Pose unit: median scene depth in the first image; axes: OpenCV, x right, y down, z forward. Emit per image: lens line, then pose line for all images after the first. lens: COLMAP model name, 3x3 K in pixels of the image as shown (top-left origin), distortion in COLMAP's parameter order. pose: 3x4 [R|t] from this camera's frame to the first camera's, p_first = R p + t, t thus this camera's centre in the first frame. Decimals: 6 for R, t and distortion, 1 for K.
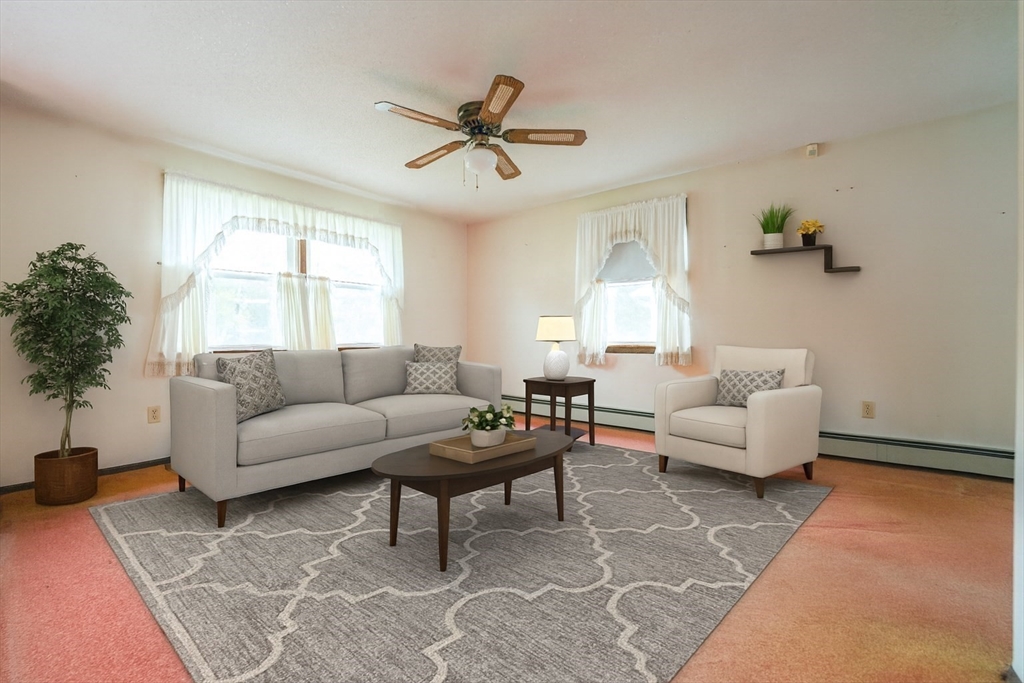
lens RADIAL K [[422.1, 0, 520.6], [0, 422.1, 340.3], [0, 0, 1]] dist [-0.002894, -0.000308]
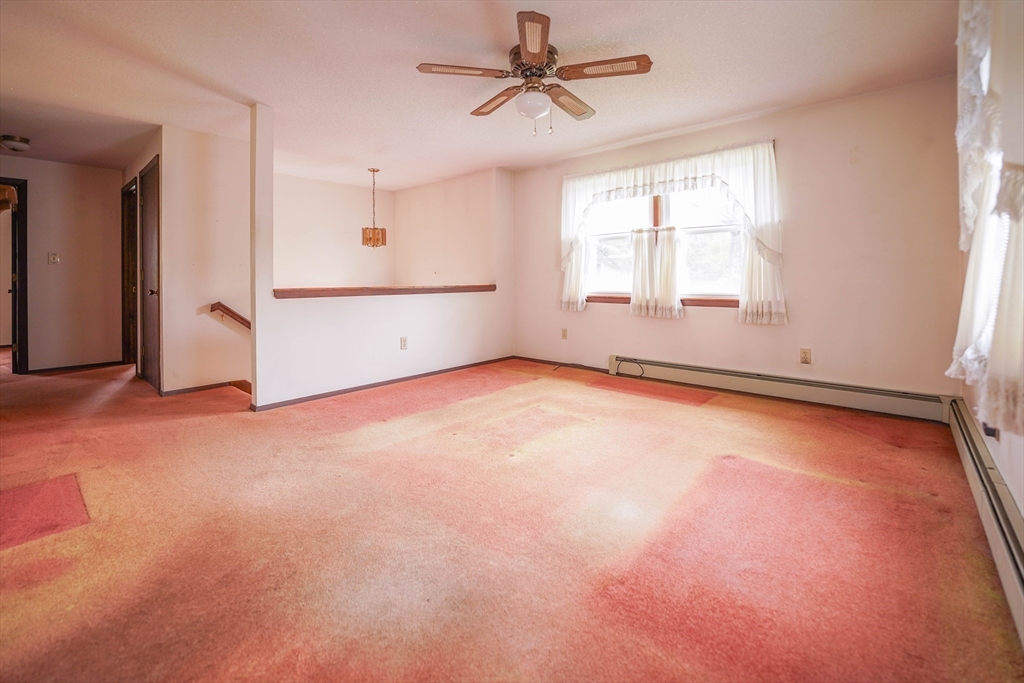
lens RADIAL K [[445.8, 0, 514.0], [0, 445.8, 278.7], [0, 0, 1]] dist [-0.000946, -0.000157]
pose [[-0.058486, 0.005996, -0.998270, 0.617559], [-0.011561, 0.999911, 0.006683, -0.029847], [0.998221, 0.011932, -0.058411, 0.693858]]
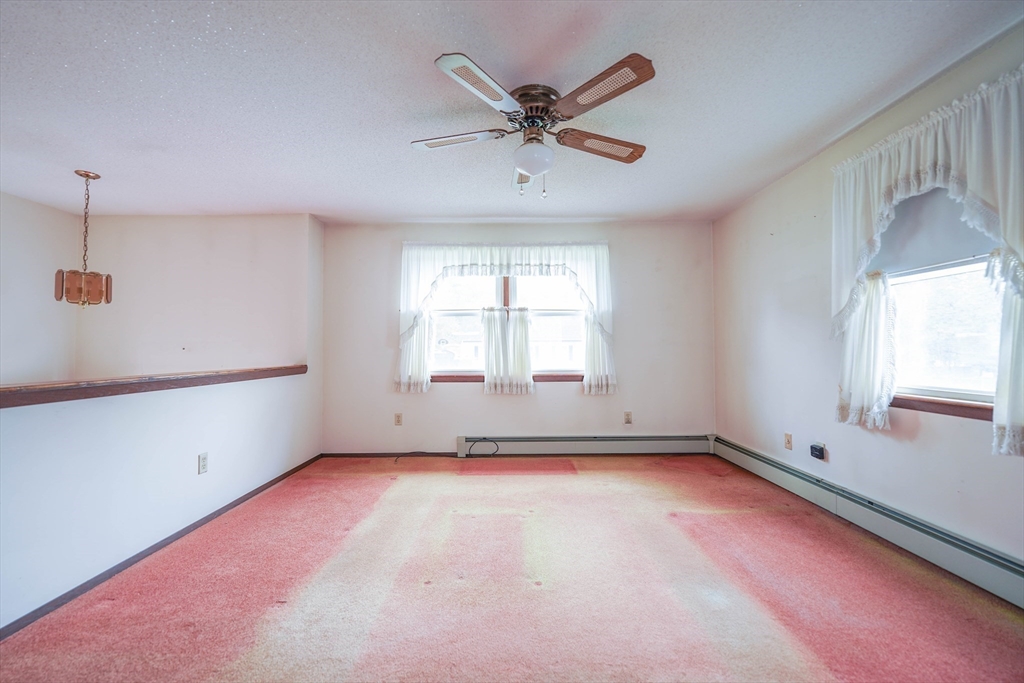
lens RADIAL K [[422.1, 0, 520.6], [0, 422.1, 340.3], [0, 0, 1]] dist [-0.002894, -0.000308]
pose [[0.626793, -0.013690, -0.779065, 0.358295], [-0.012599, 0.999537, -0.027701, -0.038863], [0.779084, 0.027179, 0.626330, 0.333838]]
